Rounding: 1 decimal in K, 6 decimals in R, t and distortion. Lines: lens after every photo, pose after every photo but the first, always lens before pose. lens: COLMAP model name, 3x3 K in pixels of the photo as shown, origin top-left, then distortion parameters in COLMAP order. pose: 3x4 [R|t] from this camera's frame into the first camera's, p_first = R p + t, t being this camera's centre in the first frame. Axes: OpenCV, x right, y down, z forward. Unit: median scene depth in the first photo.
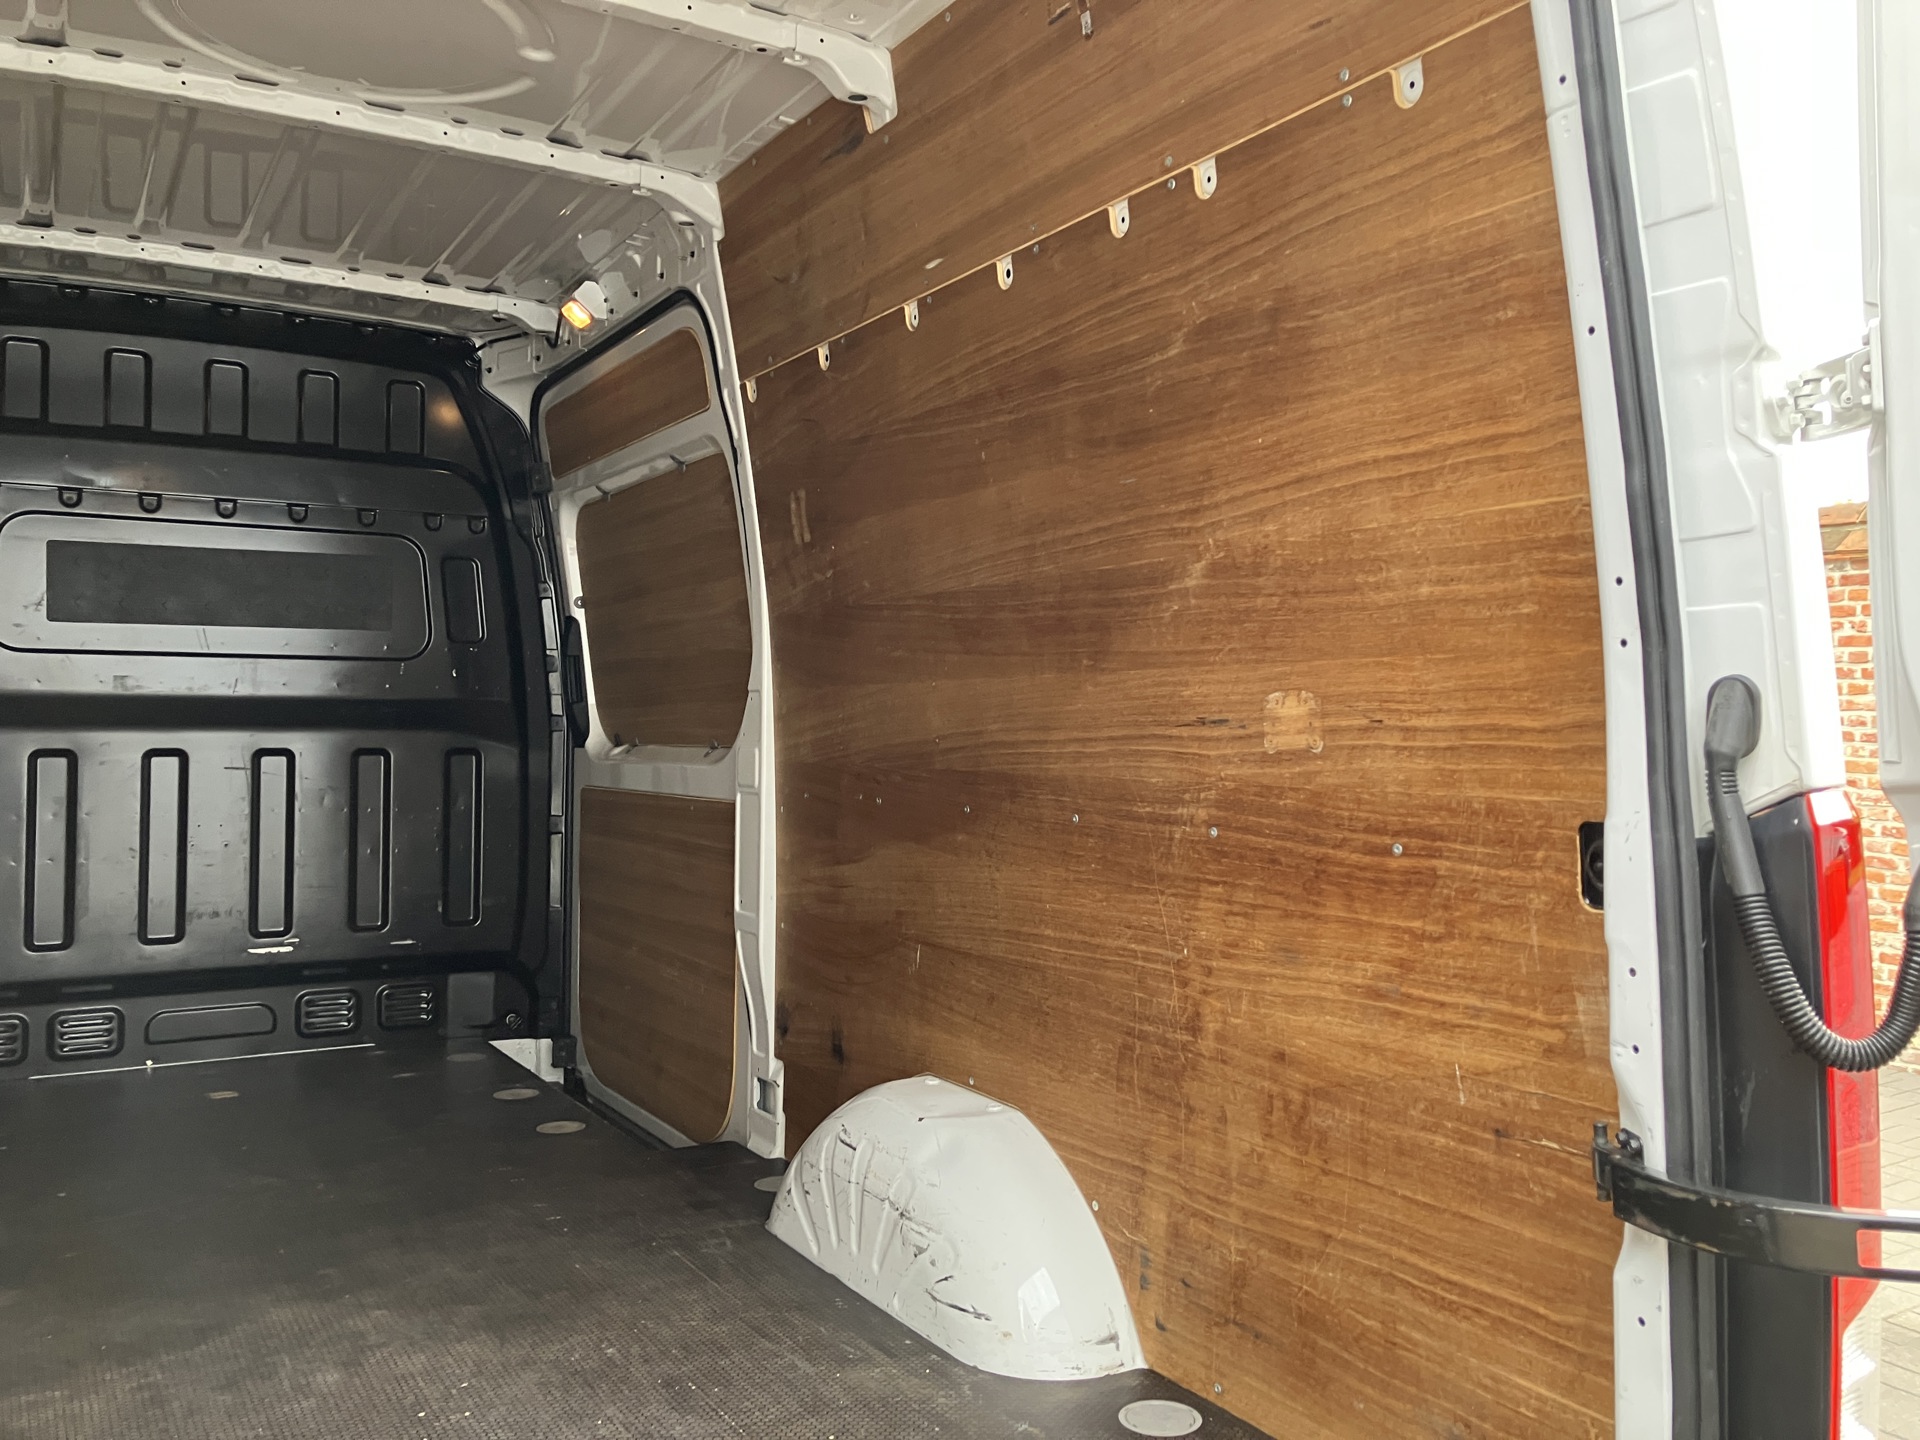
lens RADIAL K [[1554.5, 0, 966.5], [0, 1554.5, 661.8], [0, 0, 1]] dist [0.013137, 0.005848]
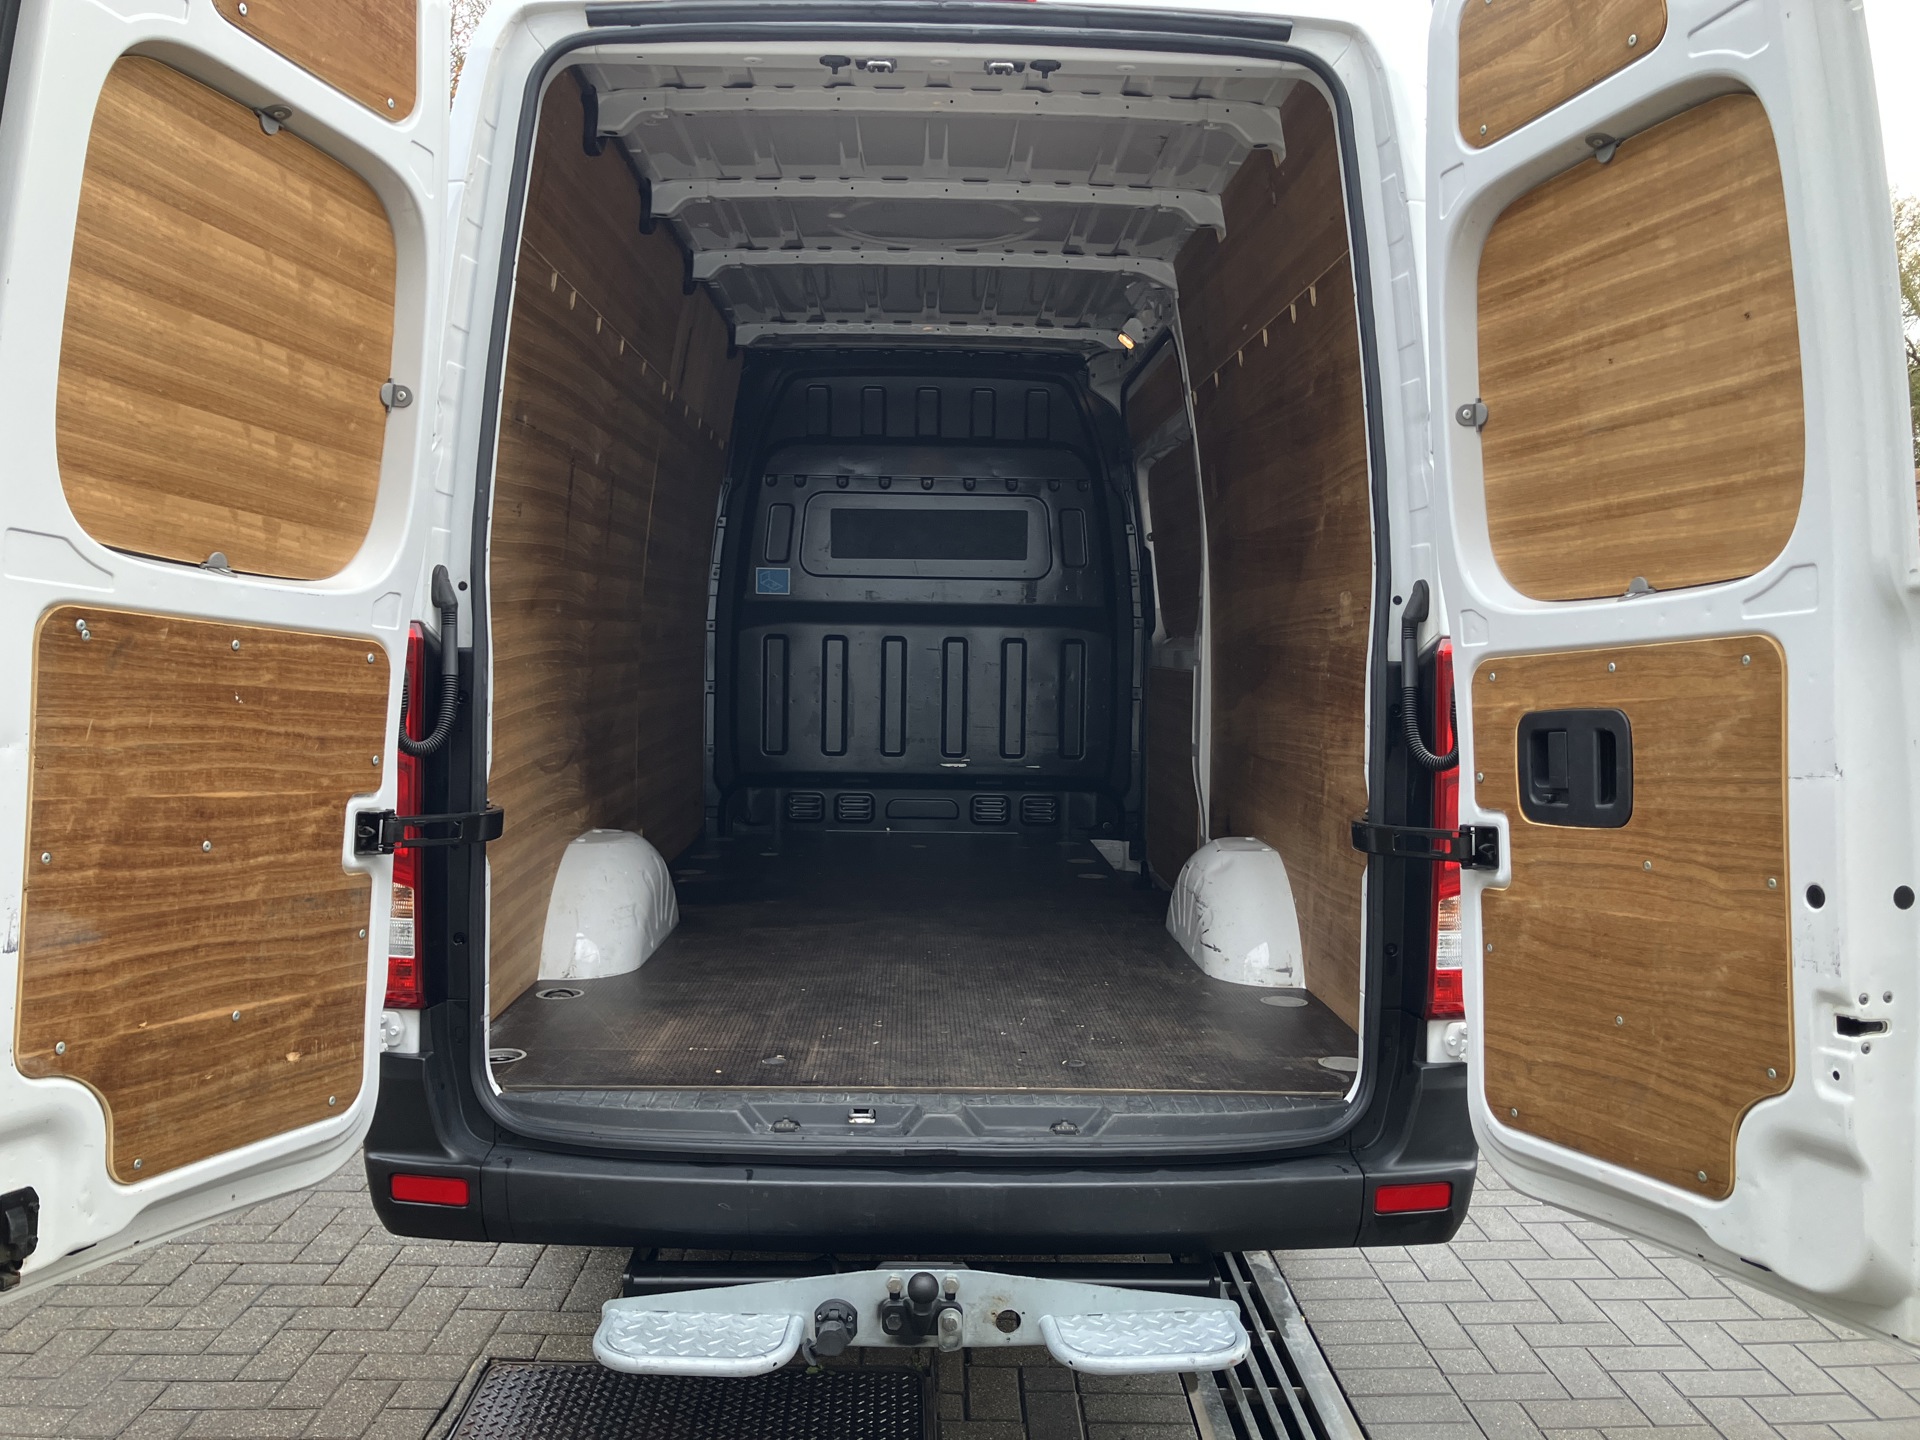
lens RADIAL K [[1554.5, 0, 966.5], [0, 1554.5, 661.8], [0, 0, 1]] dist [0.013137, 0.005848]
pose [[0.871340, 0.016541, -0.490400, 0.340539], [0.009491, 0.998677, 0.050548, 0.002099], [0.490587, -0.048699, 0.870030, -0.359413]]
